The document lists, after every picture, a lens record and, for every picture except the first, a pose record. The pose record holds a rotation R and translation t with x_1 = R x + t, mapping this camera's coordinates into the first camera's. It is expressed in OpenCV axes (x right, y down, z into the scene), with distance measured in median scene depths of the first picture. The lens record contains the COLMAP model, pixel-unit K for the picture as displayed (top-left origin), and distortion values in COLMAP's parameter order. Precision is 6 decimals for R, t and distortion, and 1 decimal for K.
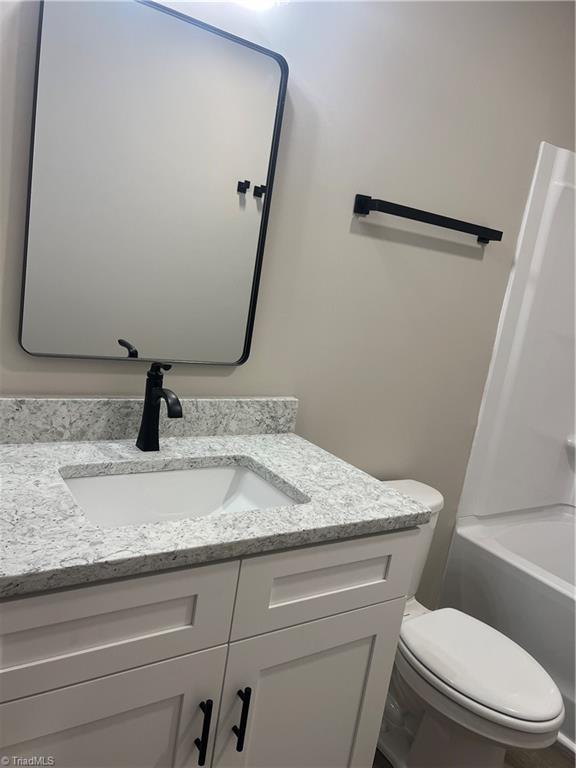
lens RADIAL K [[585.5, 0, 285.3], [0, 585.5, 385.3], [0, 0, 1]] dist [0.067141, -0.077788]
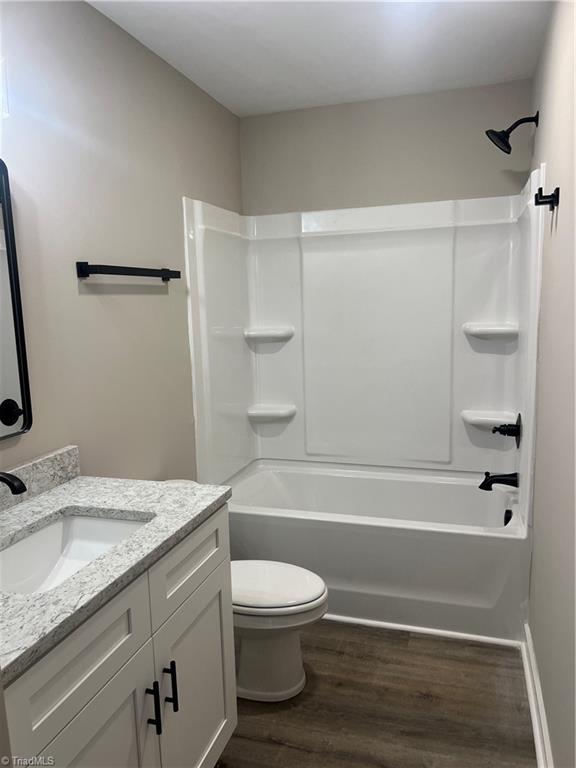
lens RADIAL K [[585.5, 0, 289.3], [0, 585.5, 390.6], [0, 0, 1]] dist [0.067141, -0.077788]
pose [[0.767257, -0.266476, 0.583359, -0.342867], [0.263483, 0.960258, 0.092097, -0.085851], [-0.584716, 0.083043, 0.806976, -0.189306]]
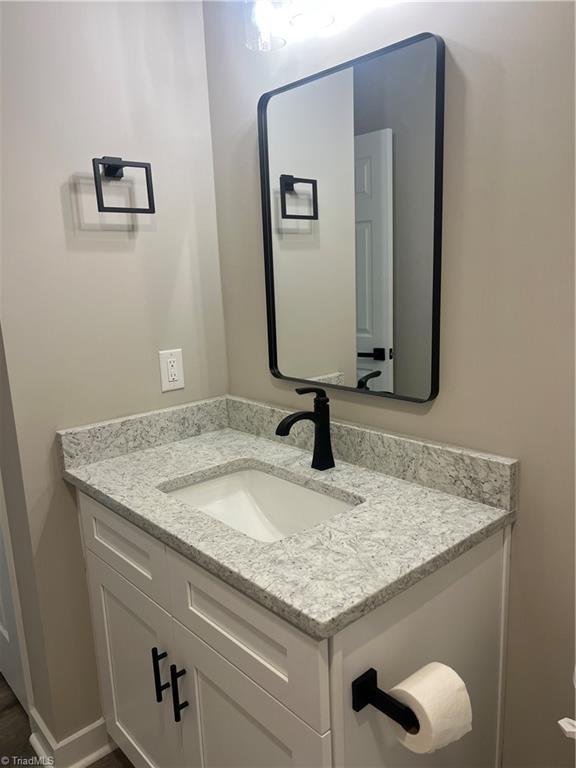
lens RADIAL K [[585.5, 0, 284.3], [0, 585.5, 380.5], [0, 0, 1]] dist [0.067141, -0.077788]
pose [[0.128715, 0.034565, -0.991079, 0.781116], [-0.131488, 0.991163, 0.017491, -0.058432], [0.982926, 0.128063, 0.132123, 0.723938]]
